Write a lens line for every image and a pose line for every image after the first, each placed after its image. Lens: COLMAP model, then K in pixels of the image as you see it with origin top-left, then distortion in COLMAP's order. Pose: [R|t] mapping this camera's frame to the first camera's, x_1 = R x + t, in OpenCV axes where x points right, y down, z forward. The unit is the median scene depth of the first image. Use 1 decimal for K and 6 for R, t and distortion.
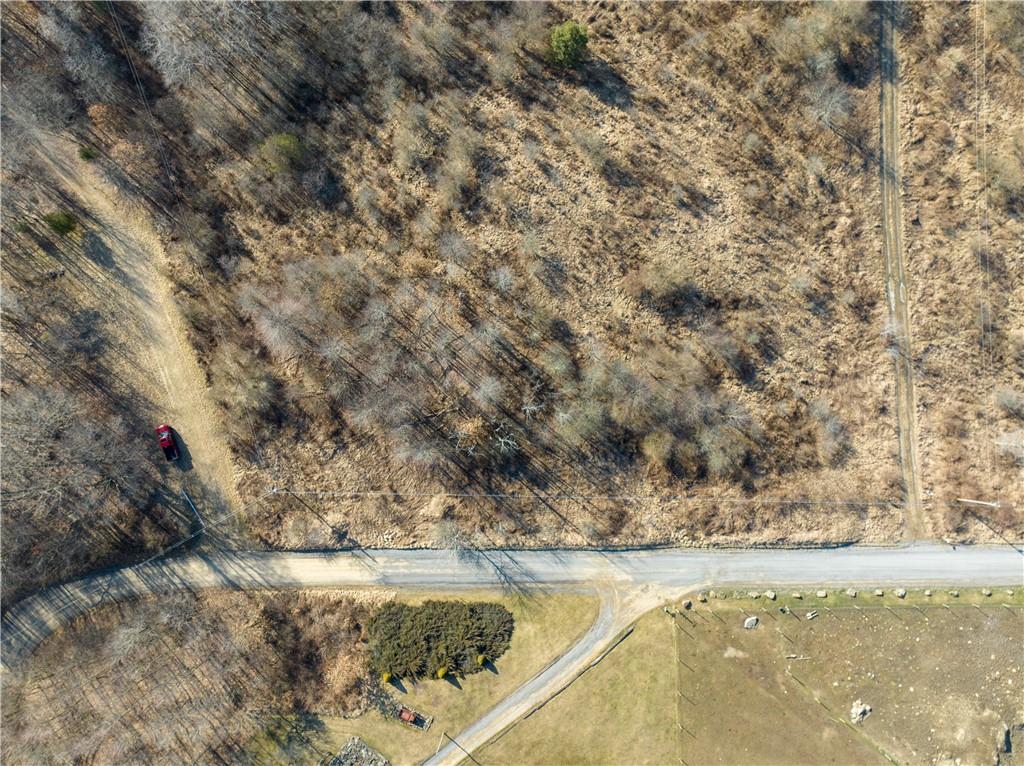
lens RADIAL K [[733.5, 0, 512.3], [0, 733.5, 367.8], [0, 0, 1]] dist [-0.042470, 0.009389]
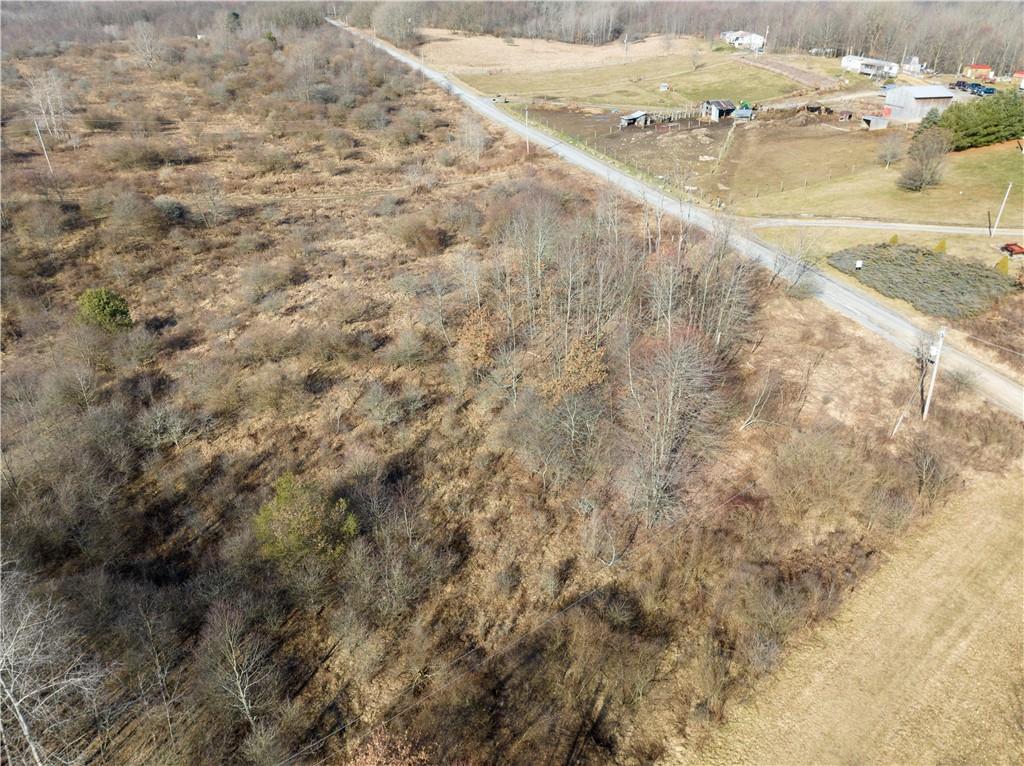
lens RADIAL K [[733.5, 0, 512.3], [0, 733.5, 367.8], [0, 0, 1]] dist [-0.042470, 0.009389]
pose [[-0.327120, -0.437989, 0.837352, -0.658656], [0.944246, -0.116517, 0.307934, -0.301336], [-0.037306, 0.891397, 0.451684, 0.728371]]
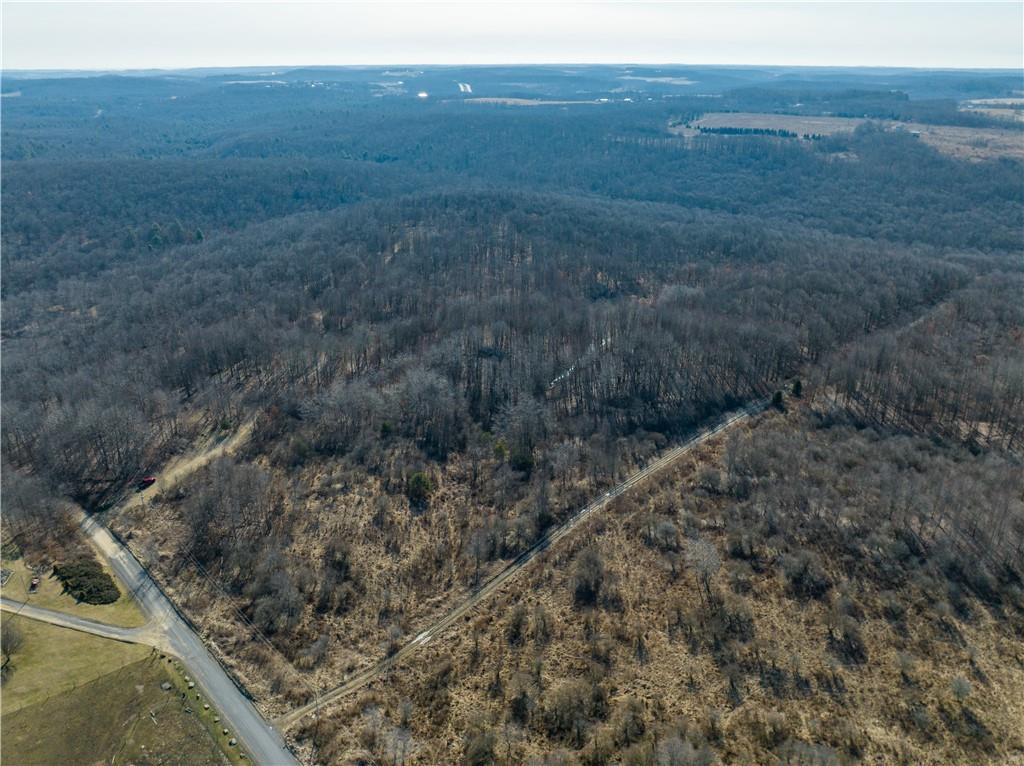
lens RADIAL K [[733.5, 0, 512.3], [0, 733.5, 367.8], [0, 0, 1]] dist [-0.042470, 0.009389]
pose [[0.693591, 0.294597, -0.657376, 1.508831], [-0.720234, 0.301271, -0.624899, 0.546886], [0.013955, 0.906889, 0.421138, -0.140869]]
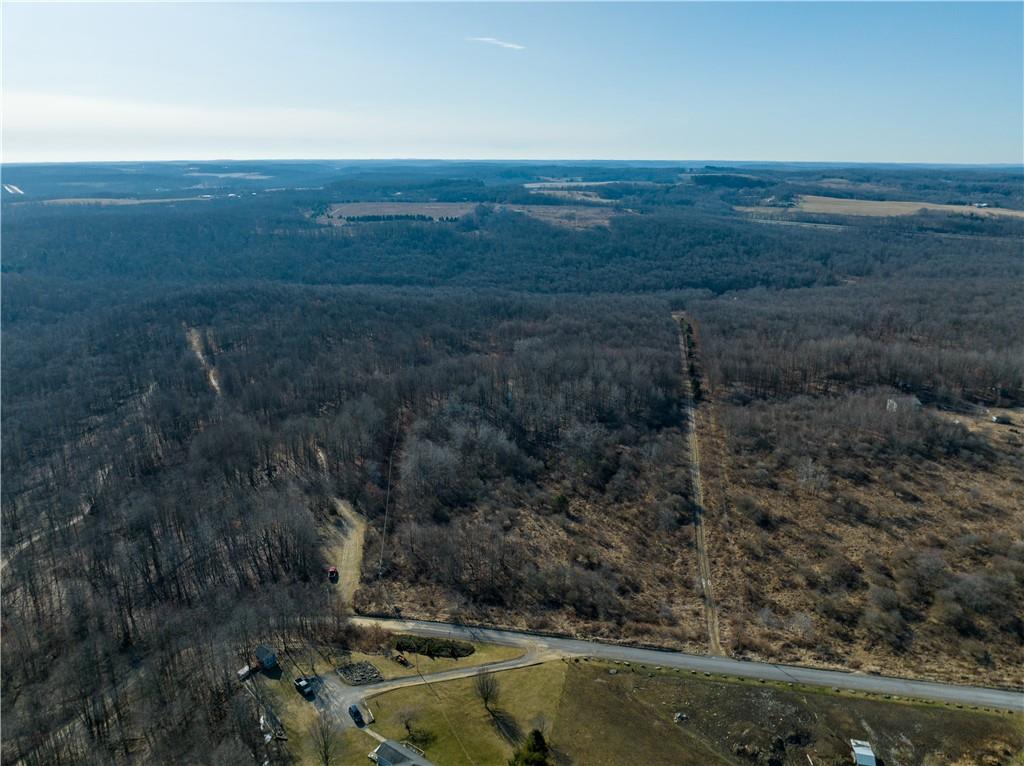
lens RADIAL K [[723.1, 0, 512.0], [0, 723.1, 383.0], [0, 0, 1]] dist [-0.042190, -0.002073]
pose [[0.975492, 0.085074, -0.202924, 0.373363], [-0.219673, 0.323563, -0.920354, 1.664640], [-0.012639, 0.942374, 0.334321, -0.161772]]
